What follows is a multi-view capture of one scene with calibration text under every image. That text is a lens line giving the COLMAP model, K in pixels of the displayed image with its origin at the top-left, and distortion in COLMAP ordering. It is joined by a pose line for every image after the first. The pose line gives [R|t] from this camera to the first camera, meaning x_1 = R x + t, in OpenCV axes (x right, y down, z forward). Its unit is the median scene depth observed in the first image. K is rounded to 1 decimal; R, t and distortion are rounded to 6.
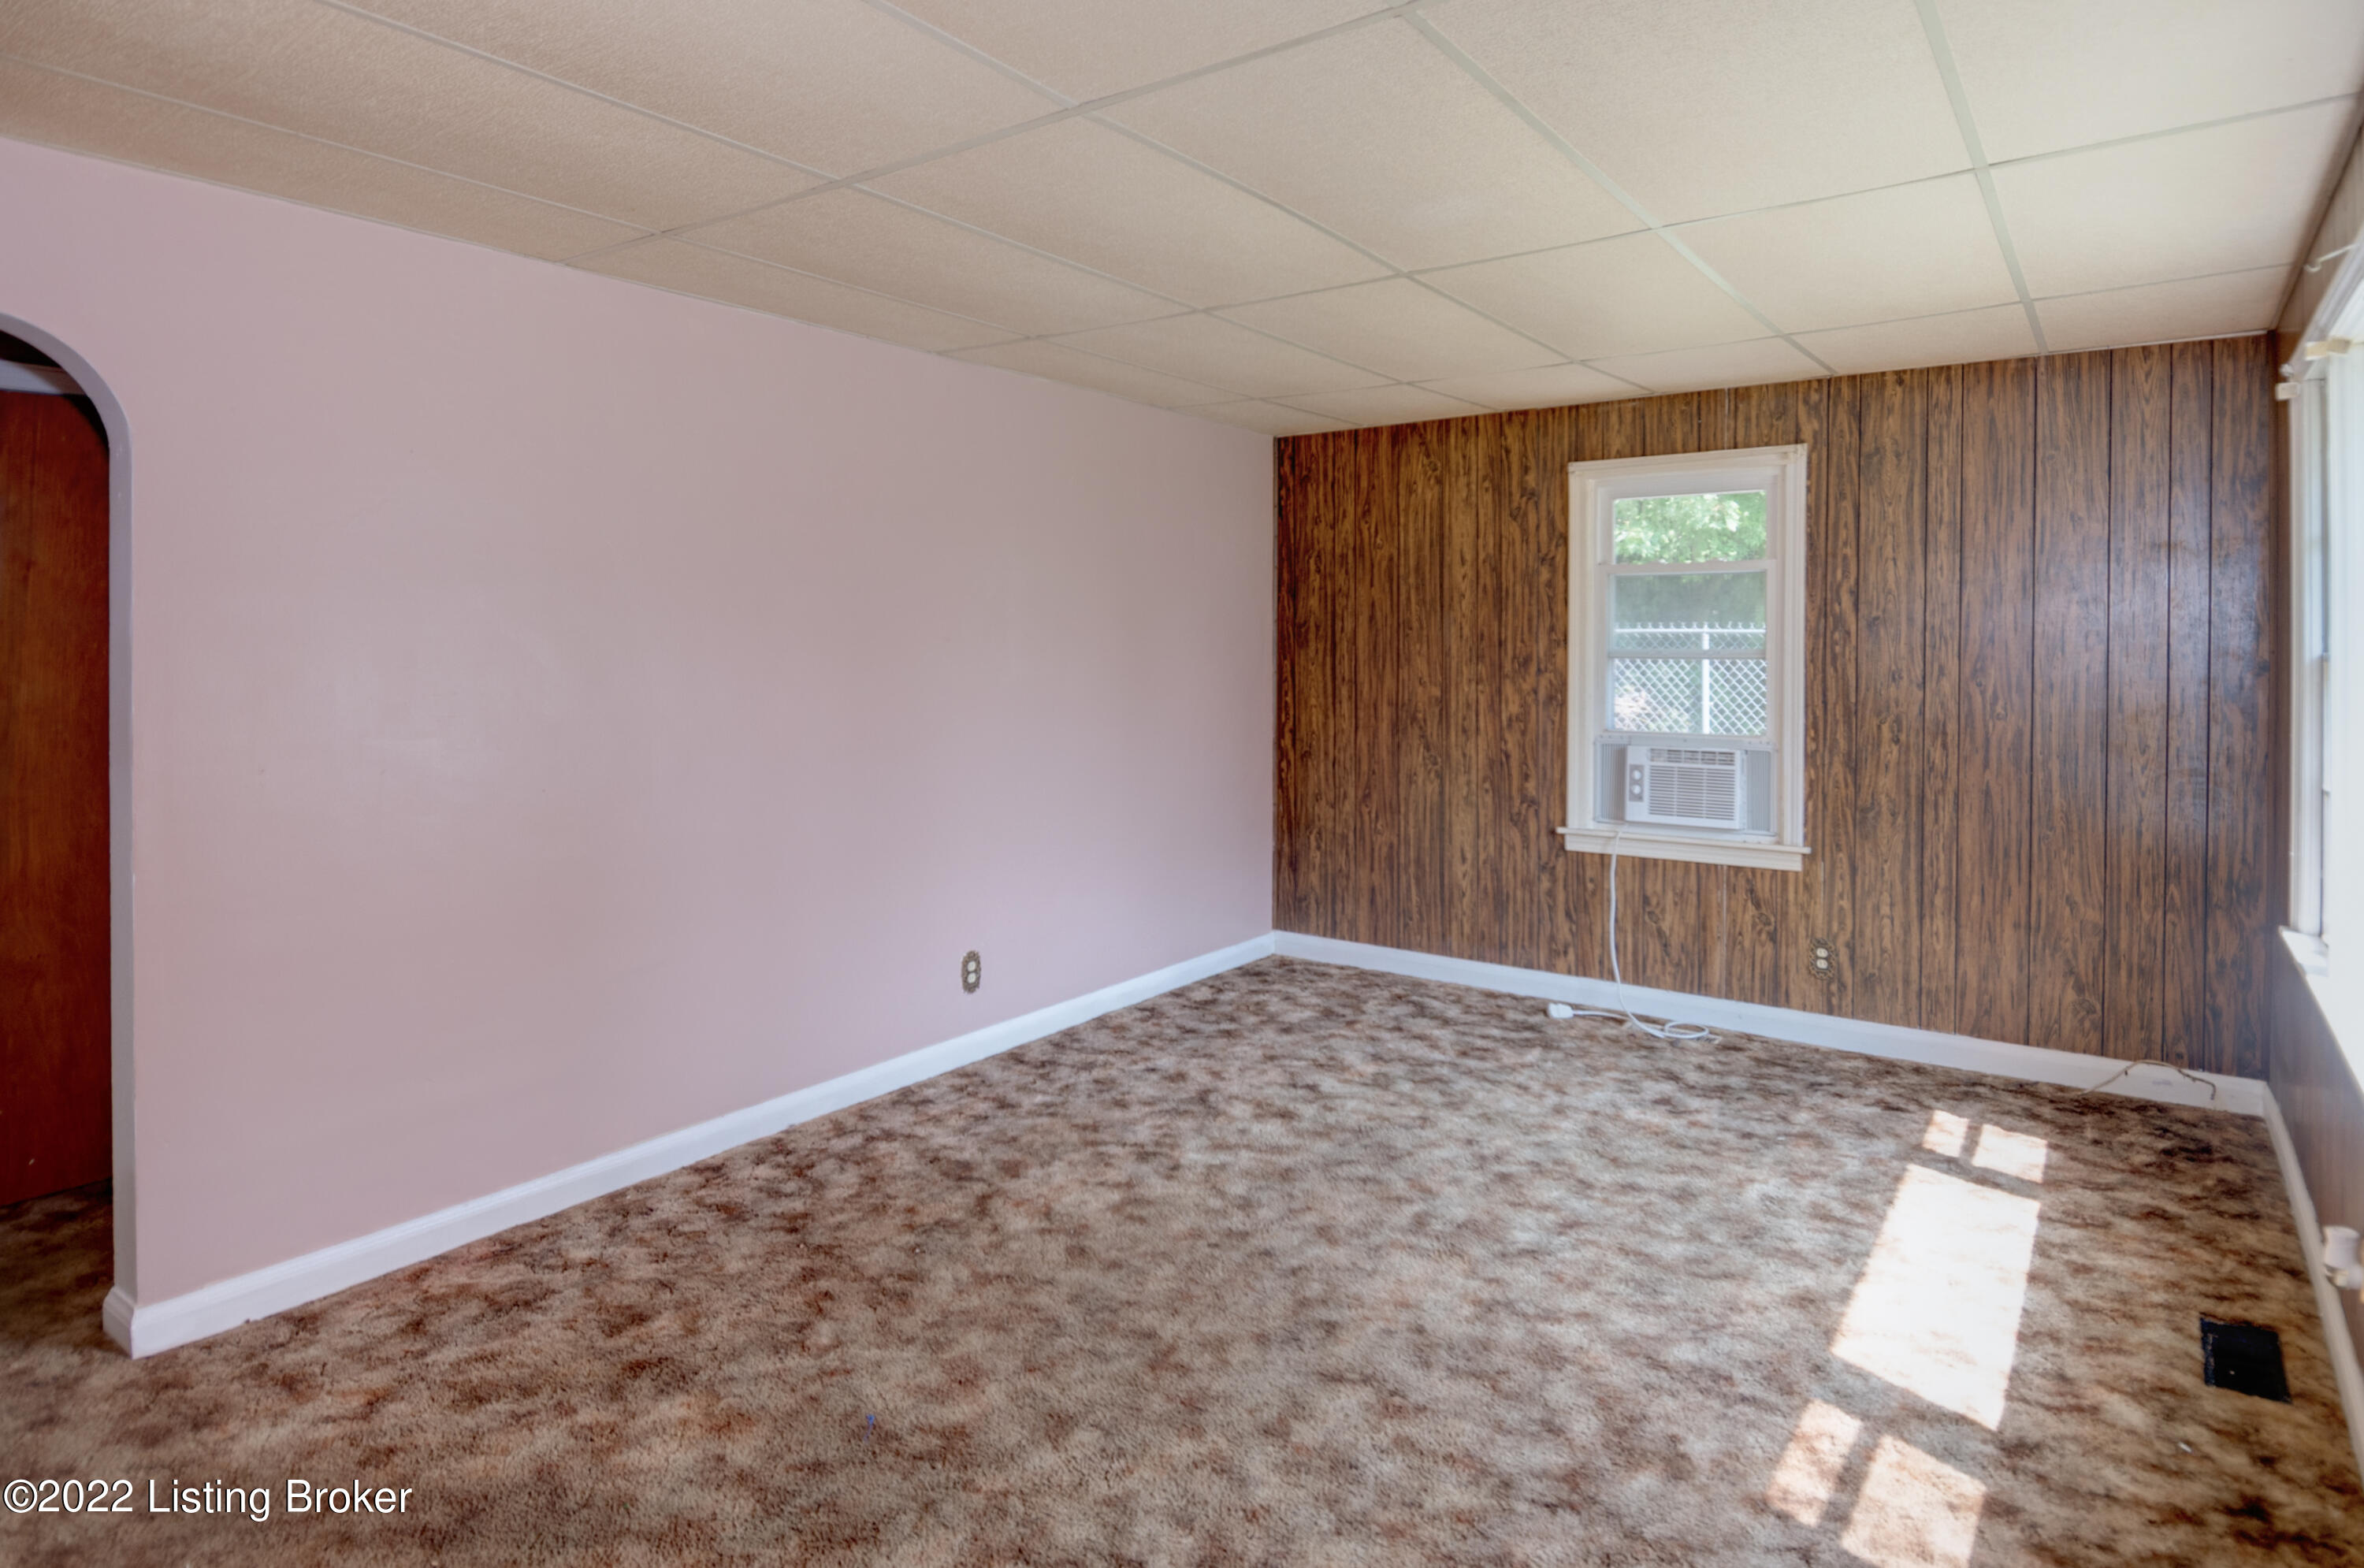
lens RADIAL K [[1313.6, 0, 1195.7], [0, 1313.6, 644.7], [0, 0, 1]] dist [0.017564, -0.019738]
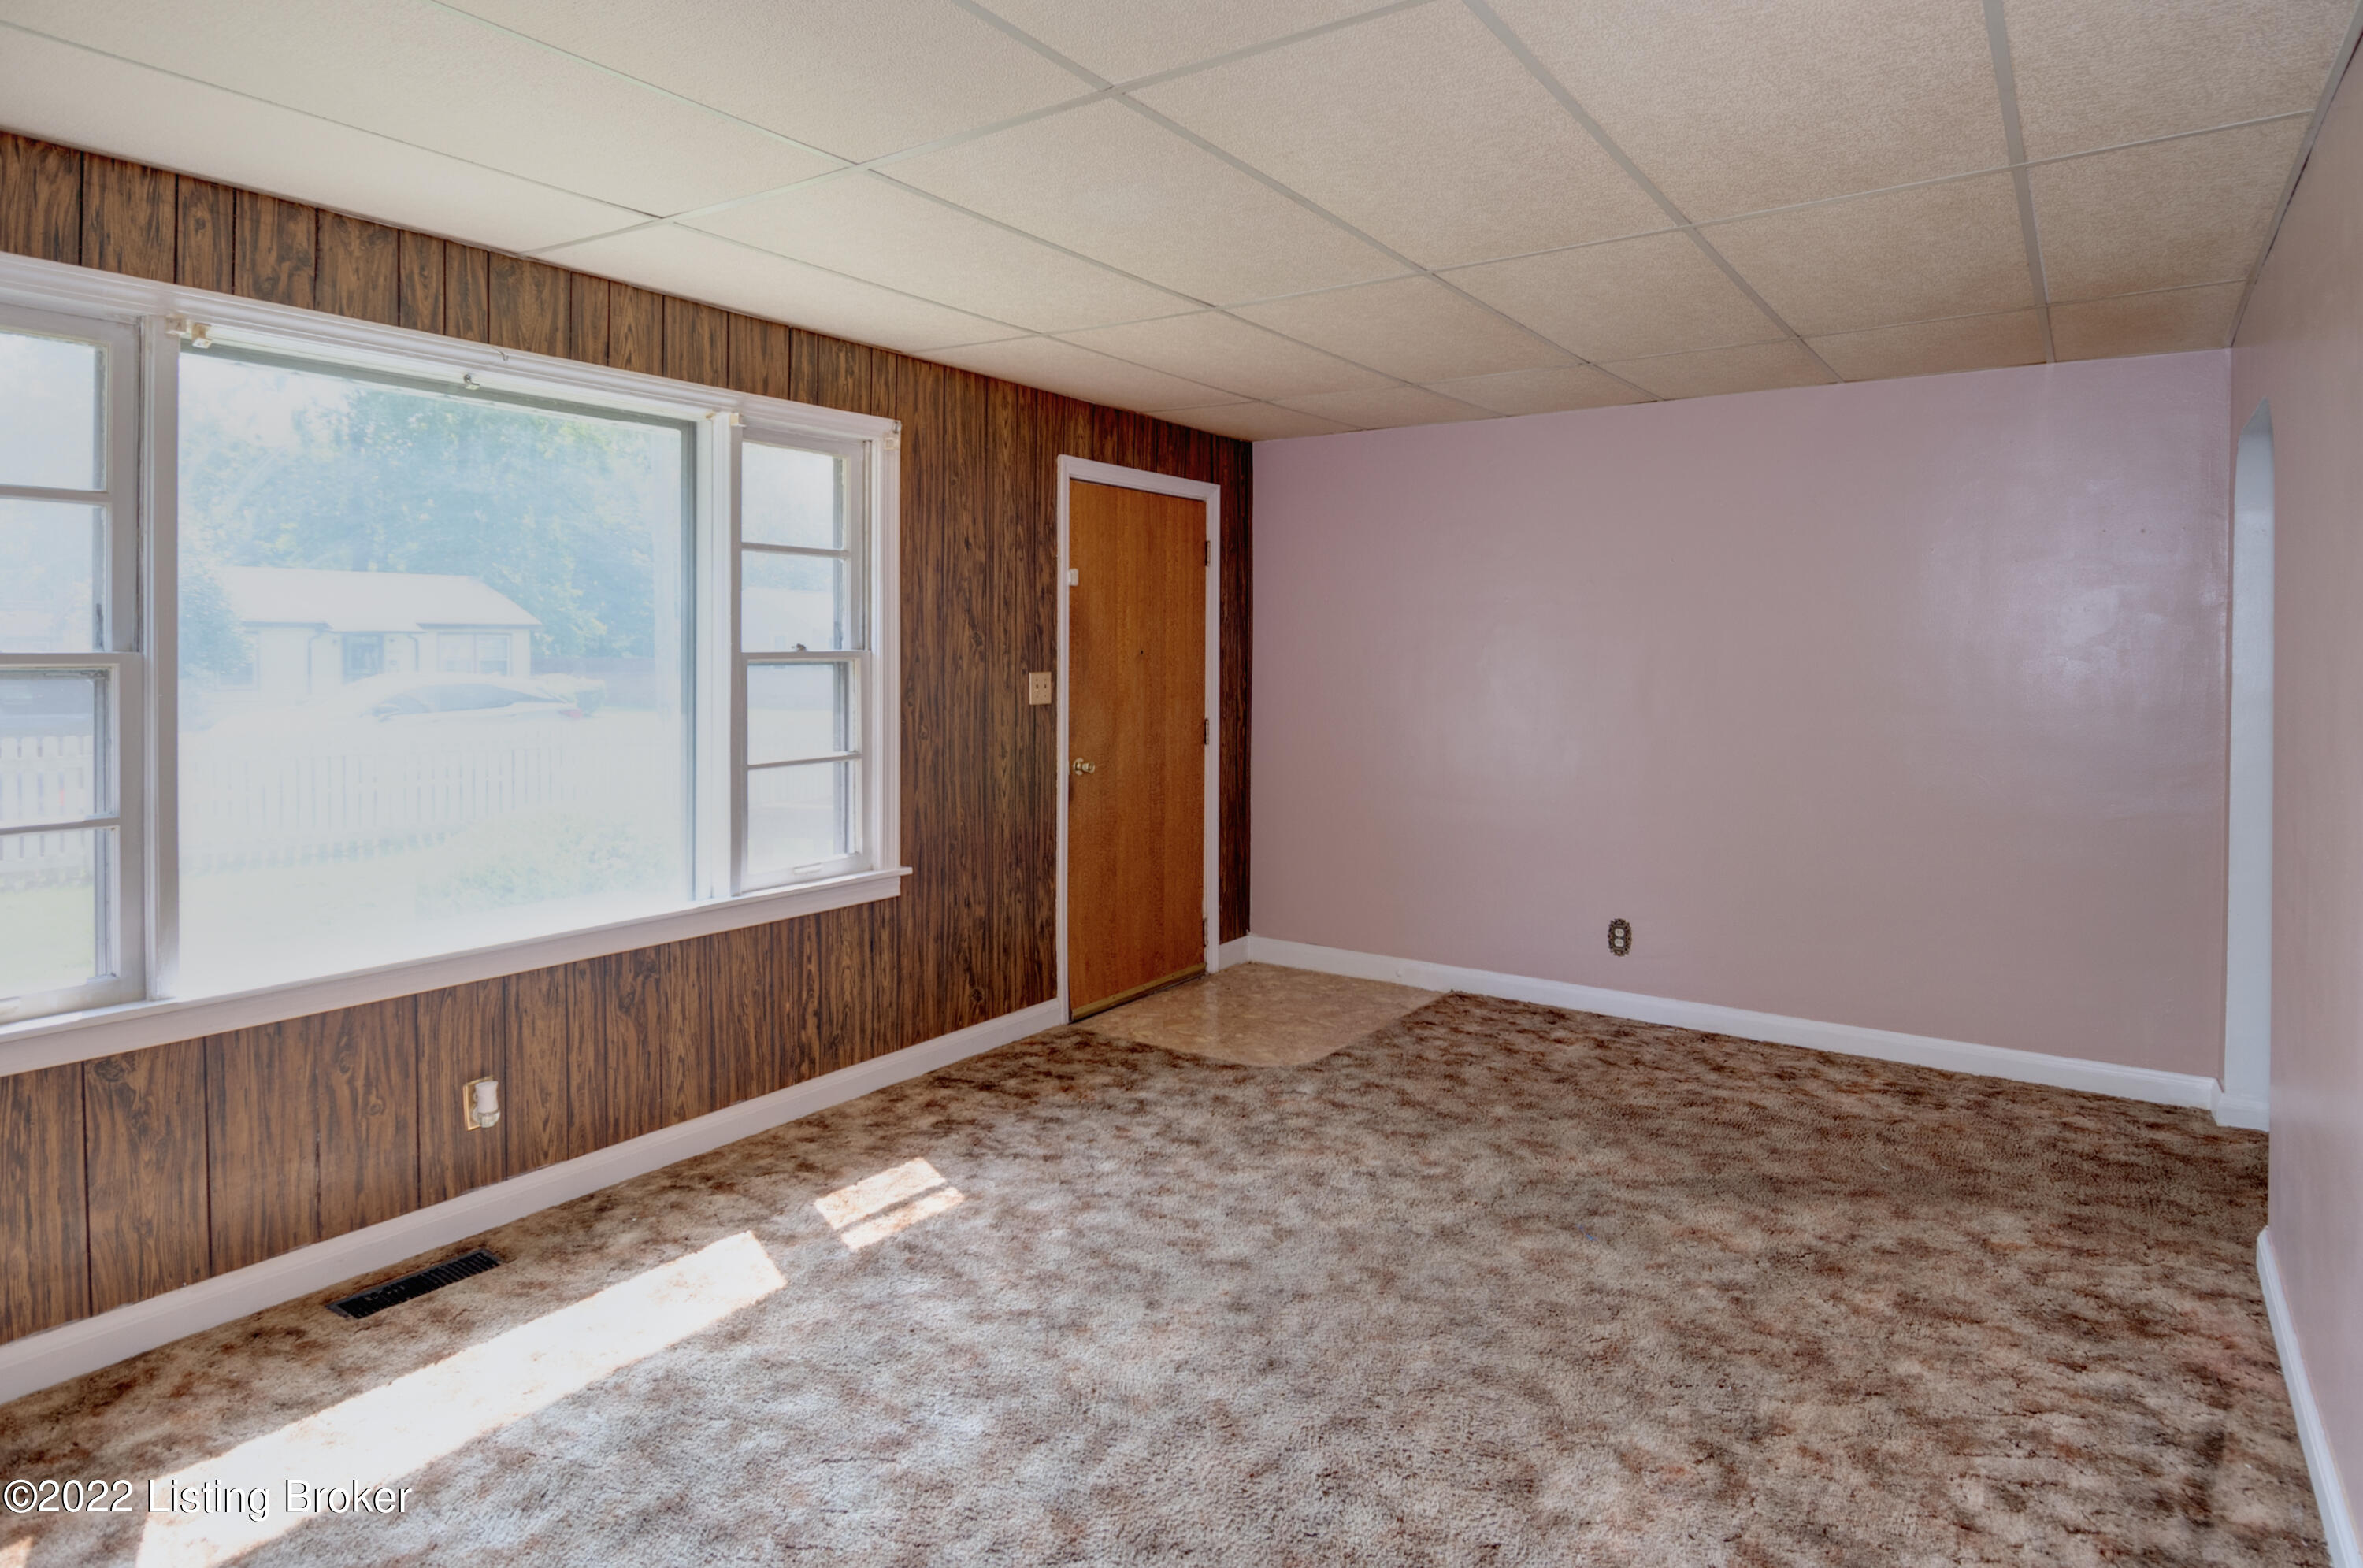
lens RADIAL K [[1288.8, 0, 1204.4], [0, 1288.8, 658.5], [0, 0, 1]] dist [0.020817, -0.021354]
pose [[-0.999609, -0.005485, -0.027421, 0.115632], [-0.005623, 0.999972, 0.004950, 0.002360], [0.027393, 0.005102, -0.999612, 1.475487]]
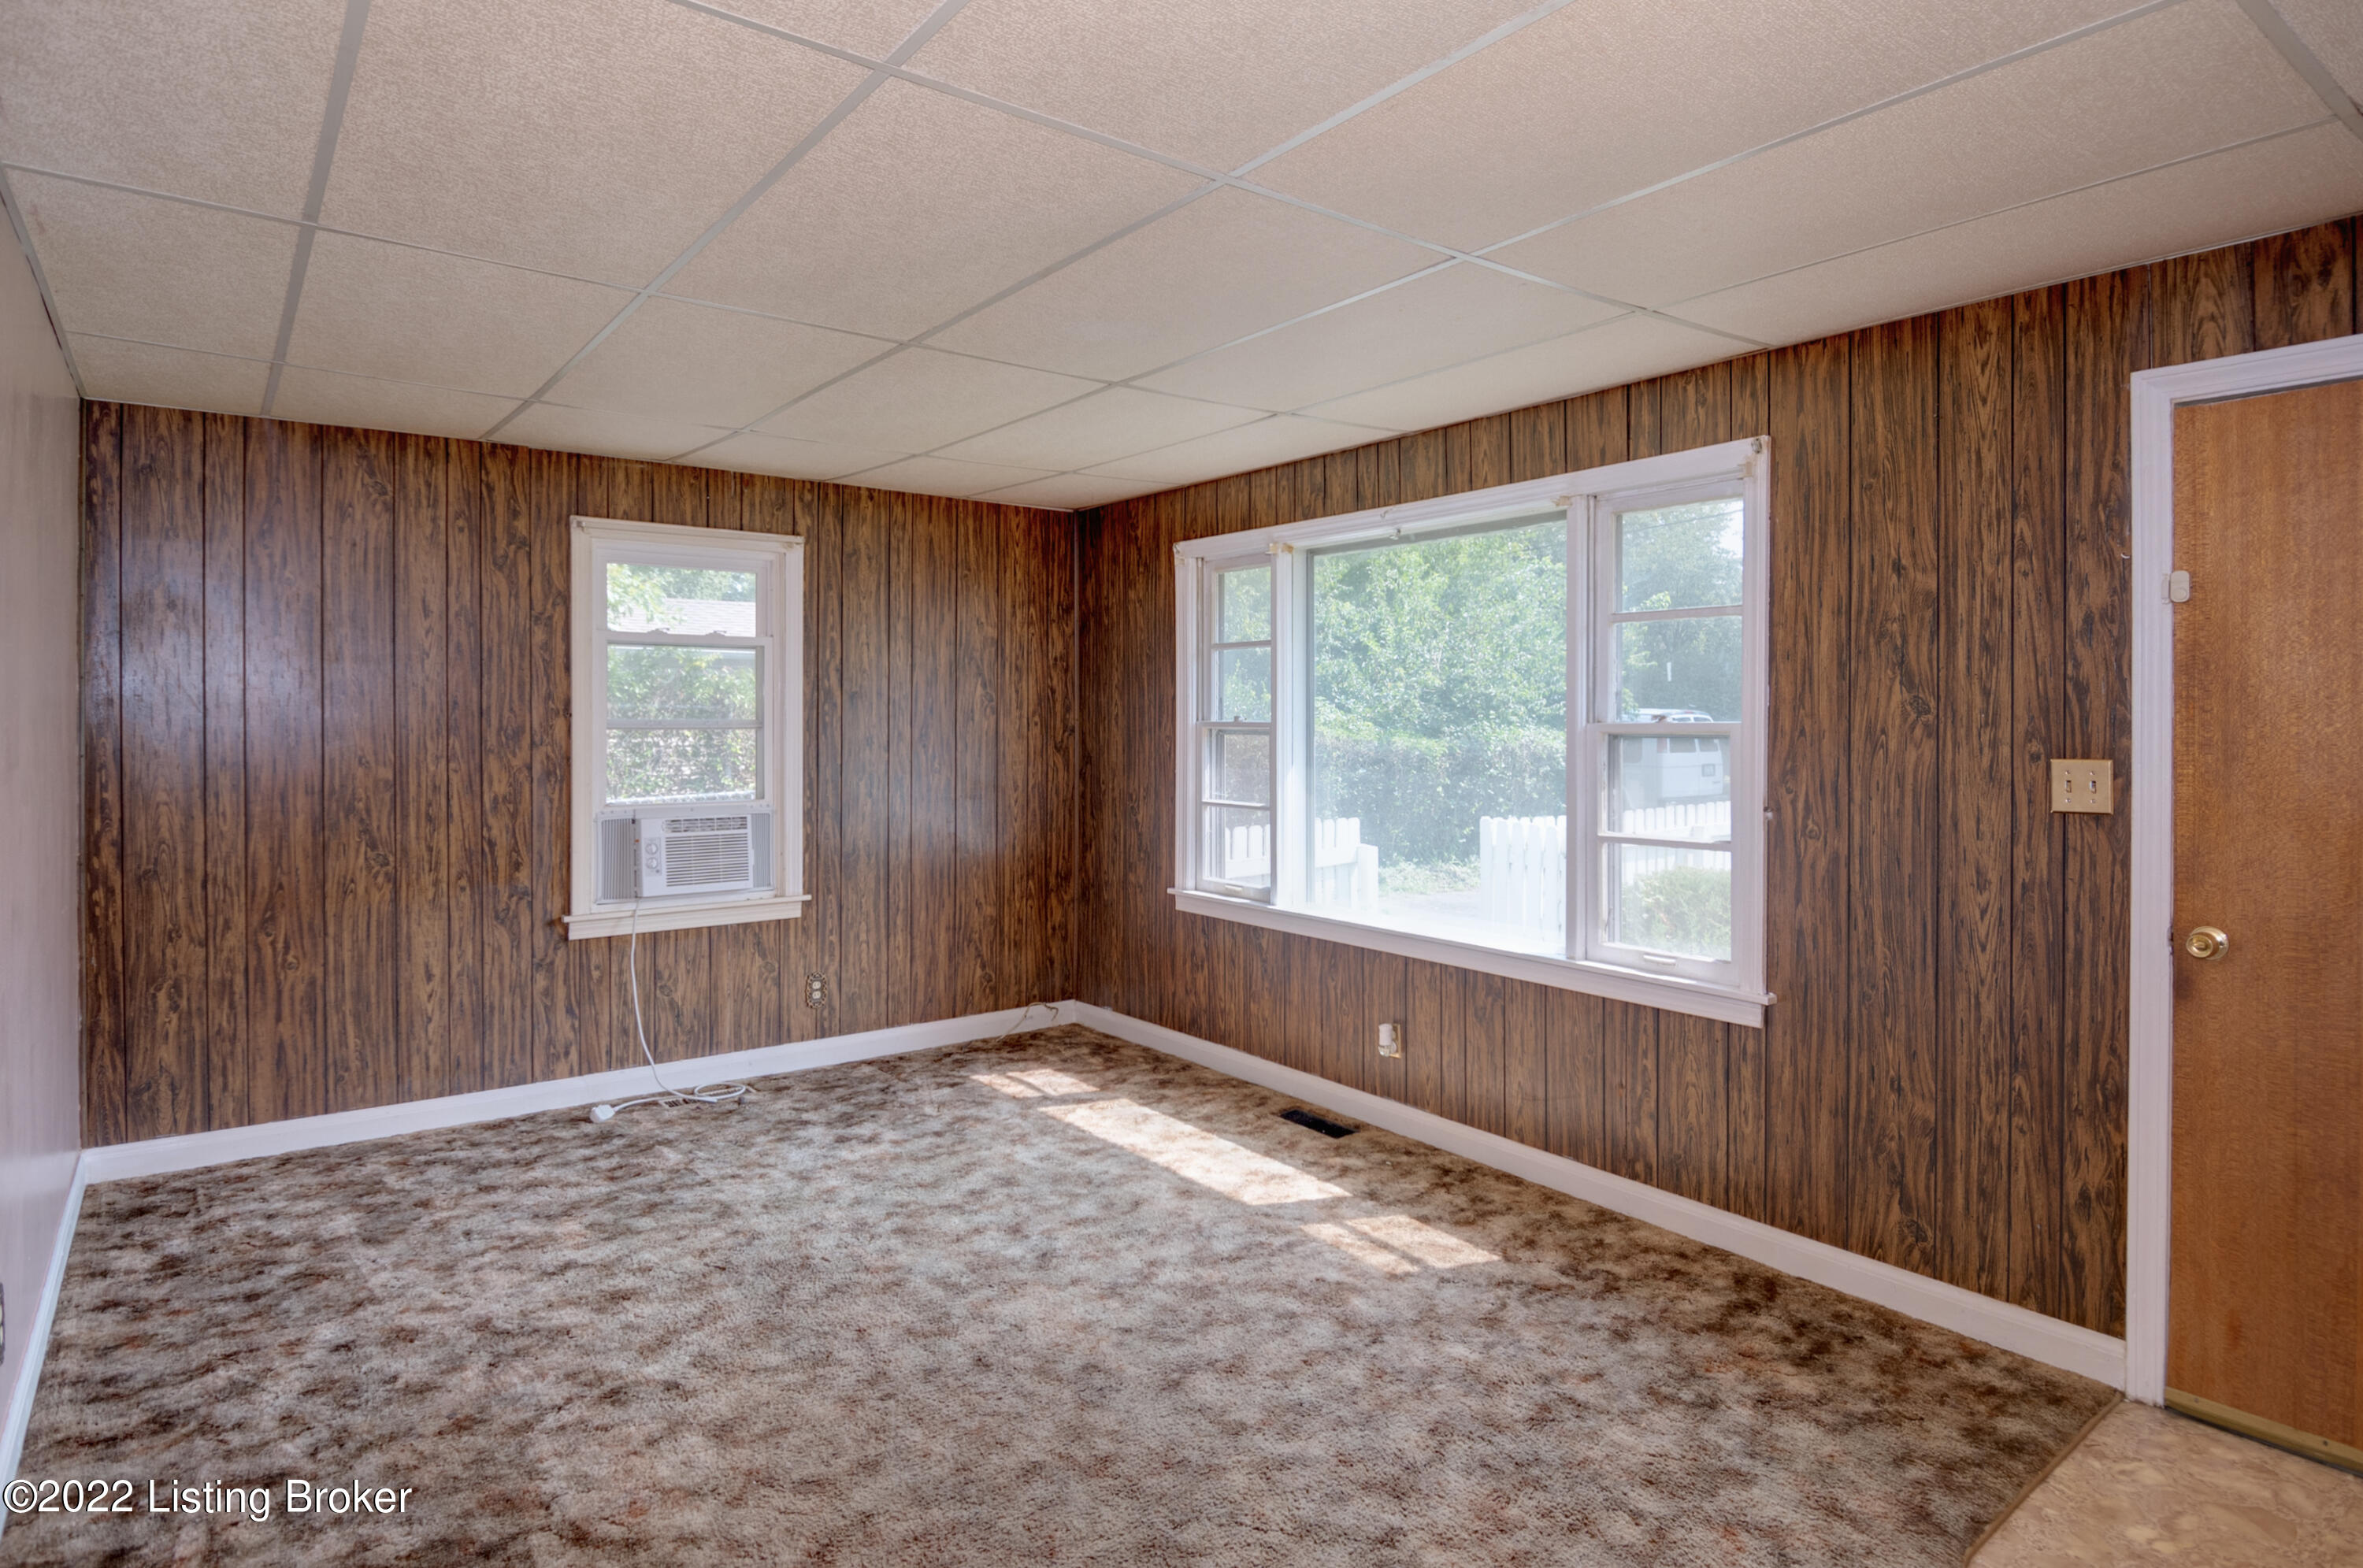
lens RADIAL K [[1291.3, 0, 1191.5], [0, 1291.3, 708.8], [0, 0, 1]] dist [0.029650, -0.039730]
pose [[0.288978, 0.005326, 0.957321, -0.633868], [-0.002662, 0.999985, -0.004760, -0.001182], [-0.957332, -0.001172, 0.288988, 0.459535]]
